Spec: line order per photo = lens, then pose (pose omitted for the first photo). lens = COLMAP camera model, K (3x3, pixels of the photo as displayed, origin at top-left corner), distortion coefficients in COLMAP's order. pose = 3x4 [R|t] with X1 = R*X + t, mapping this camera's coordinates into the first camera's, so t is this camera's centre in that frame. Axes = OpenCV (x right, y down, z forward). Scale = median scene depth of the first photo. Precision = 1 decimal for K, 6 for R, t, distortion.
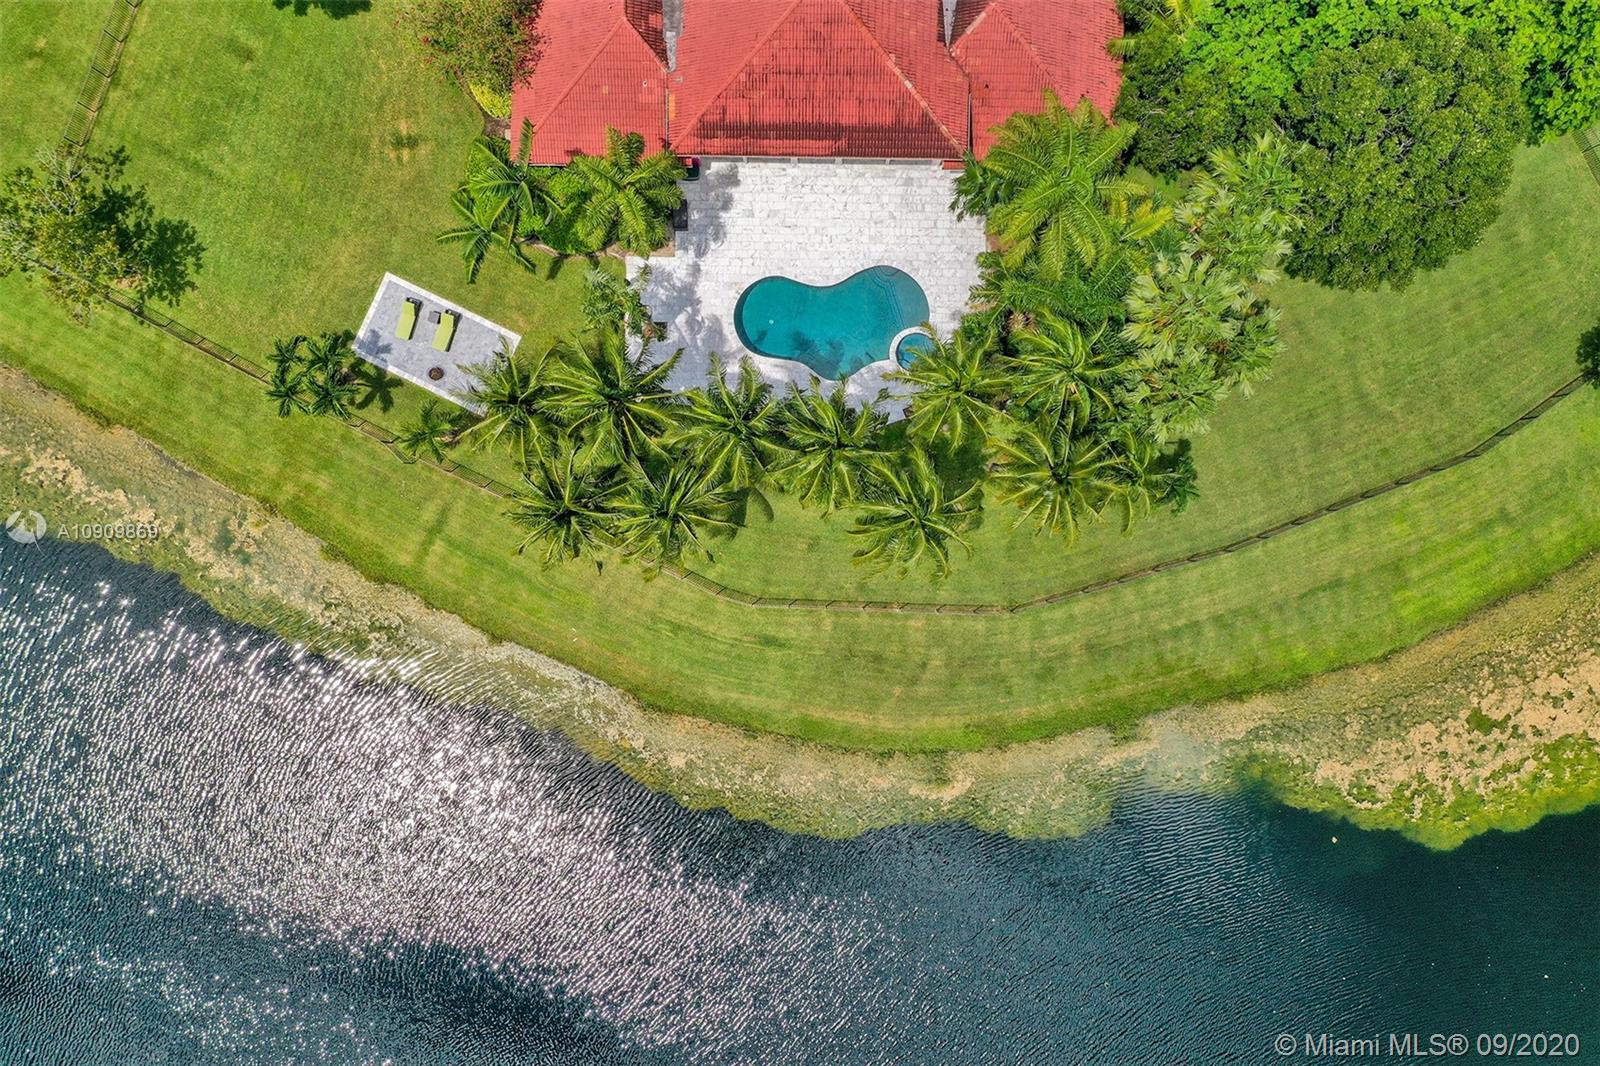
lens RADIAL K [[1271.0, 0, 802.3], [0, 1271.0, 523.3], [0, 0, 1]] dist [0.014018, -0.011640]
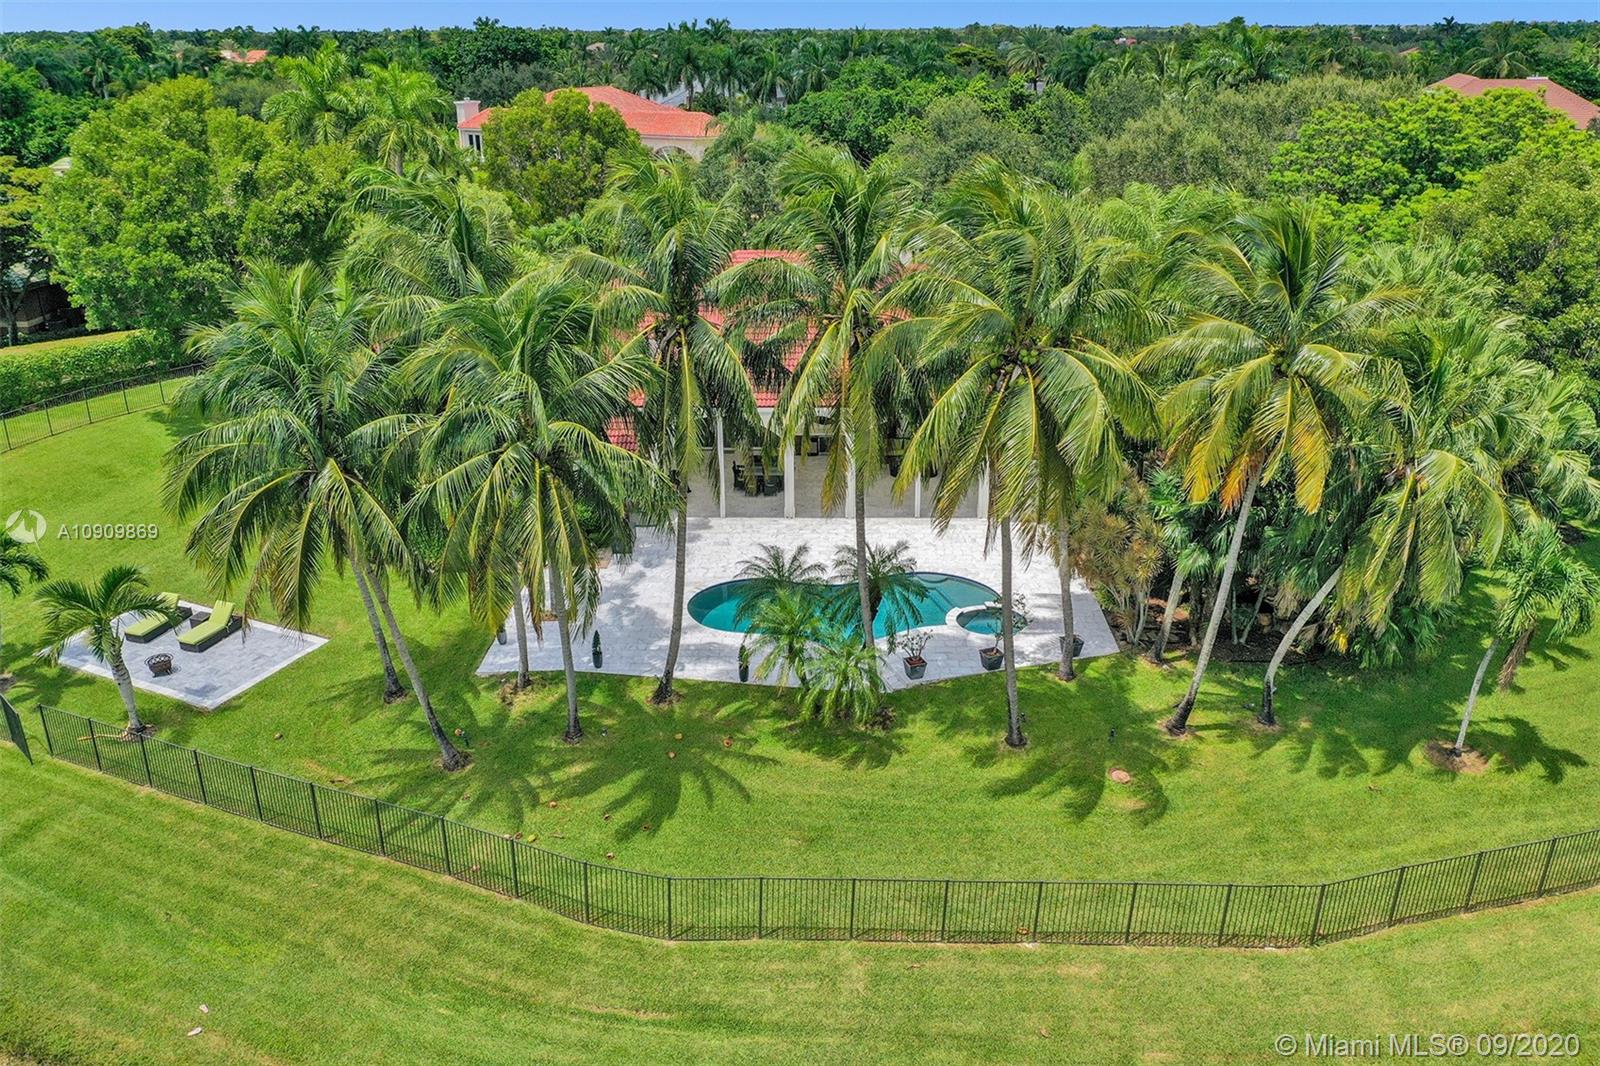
lens RADIAL K [[1271.0, 0, 803.6], [0, 1271.0, 532.1], [0, 0, 1]] dist [0.014018, -0.011640]
pose [[0.999994, 0.001321, -0.003347, 0.004803], [-0.003598, 0.374072, -0.927393, 0.392786], [0.000027, 0.927399, 0.374074, 0.724021]]
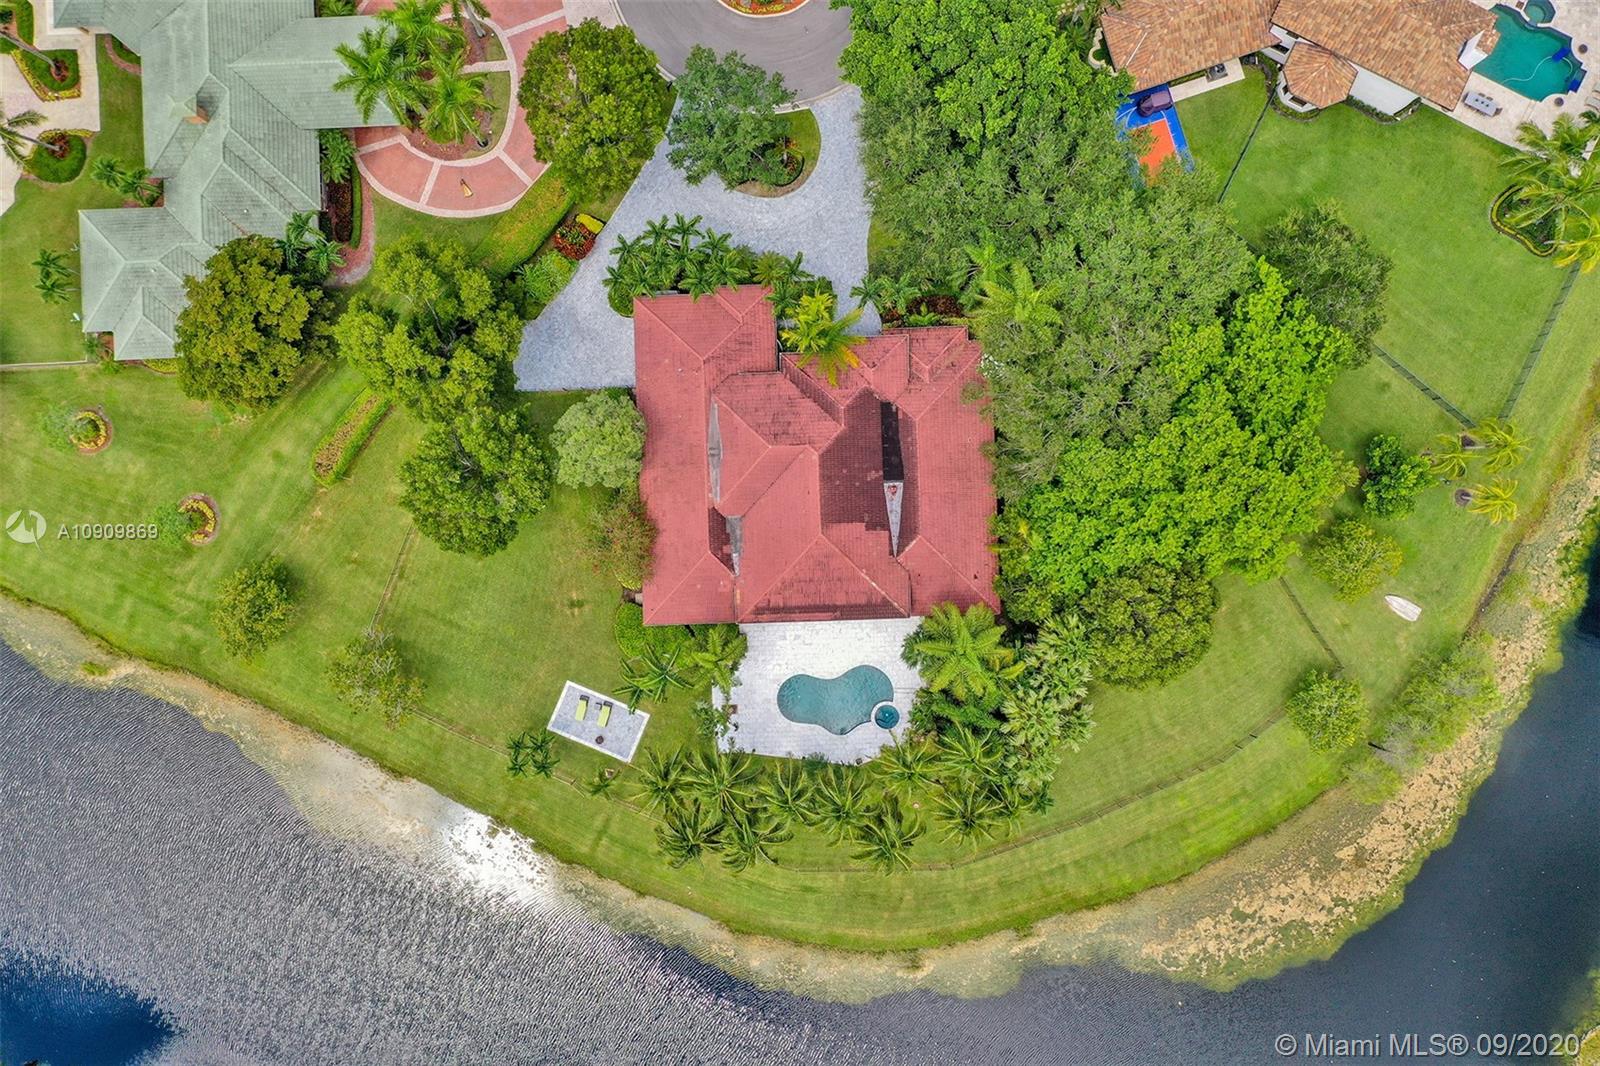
lens RADIAL K [[1271.0, 0, 796.0], [0, 1271.0, 546.3], [0, 0, 1]] dist [0.014018, -0.011640]
pose [[0.998764, -0.049660, 0.002058, -0.021877], [0.049672, 0.998746, -0.006182, -0.345049], [-0.001749, 0.006277, 0.999979, -0.663058]]
